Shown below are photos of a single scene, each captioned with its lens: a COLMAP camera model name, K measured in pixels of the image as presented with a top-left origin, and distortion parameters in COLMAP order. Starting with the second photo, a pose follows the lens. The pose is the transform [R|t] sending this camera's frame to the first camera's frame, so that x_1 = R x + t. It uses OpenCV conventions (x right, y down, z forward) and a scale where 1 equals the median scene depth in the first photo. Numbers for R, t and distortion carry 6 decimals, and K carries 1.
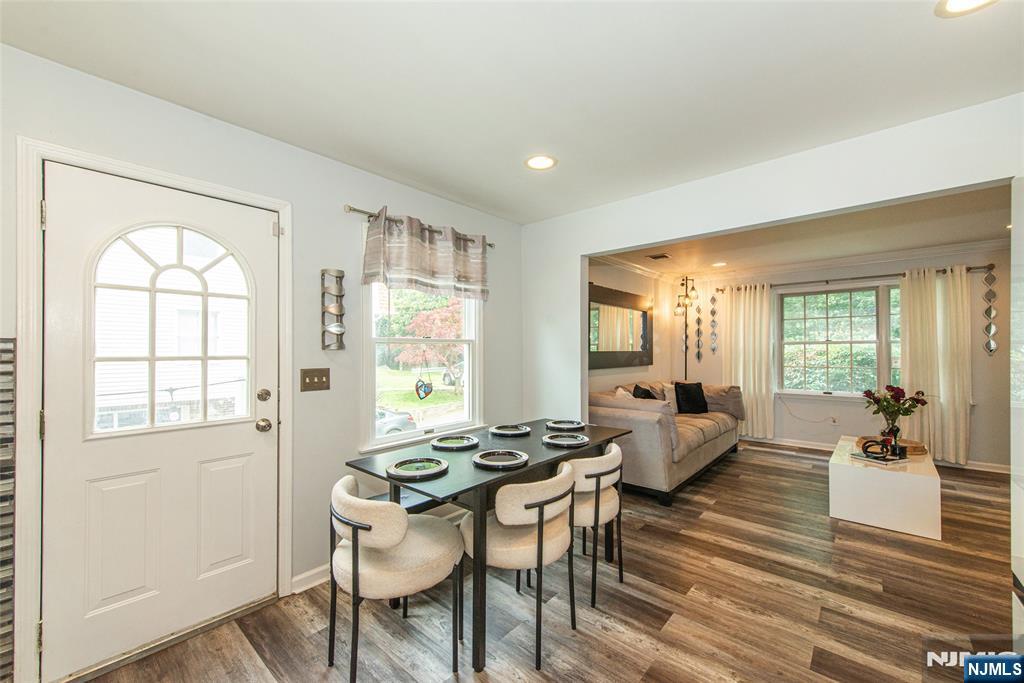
lens RADIAL K [[404.4, 0, 516.1], [0, 404.4, 341.0], [0, 0, 1]] dist [0.012423, -0.003255]
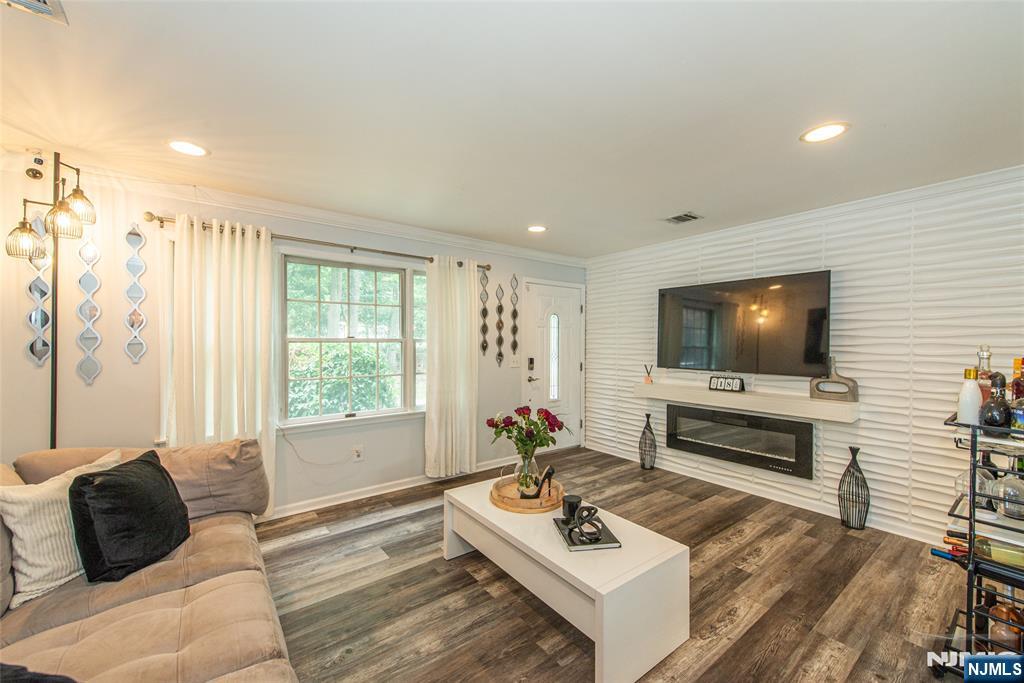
lens RADIAL K [[404.4, 0, 514.6], [0, 404.4, 342.8], [0, 0, 1]] dist [0.012423, -0.003255]
pose [[0.187477, 0.002690, 0.982265, 0.248399], [-0.028971, 0.999576, 0.002792, -0.003092], [-0.981842, -0.028981, 0.187476, 0.949198]]
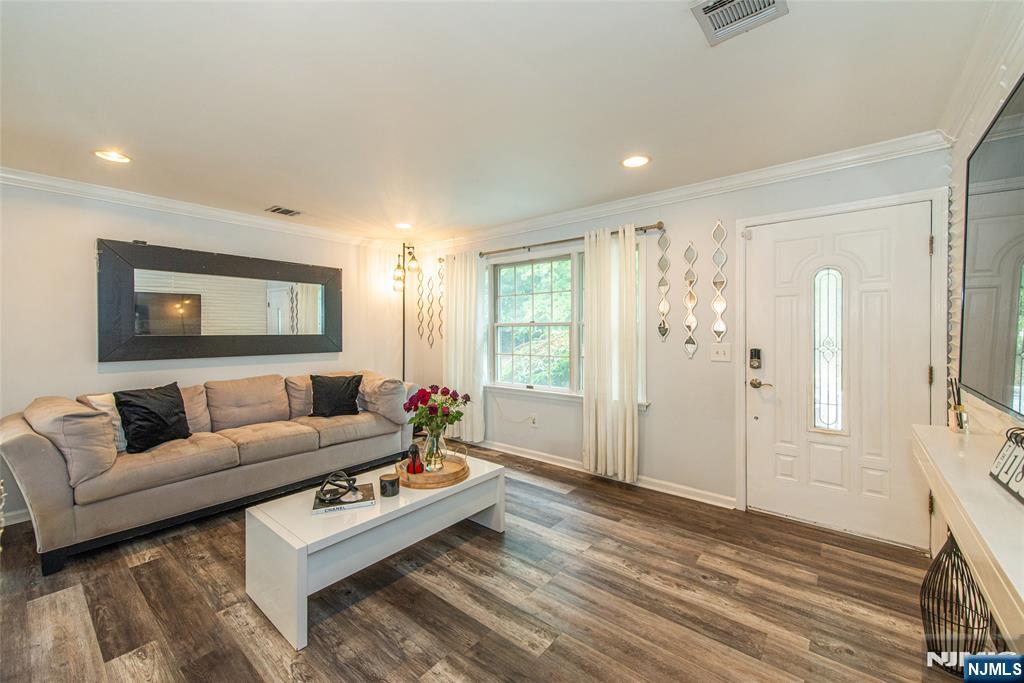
lens RADIAL K [[404.4, 0, 509.1], [0, 404.4, 338.8], [0, 0, 1]] dist [0.012423, -0.003255]
pose [[0.999241, 0.000175, 0.038960, 1.082854], [-0.002072, 0.998813, 0.048658, -0.010949], [-0.038905, -0.048701, 0.998055, 0.317718]]
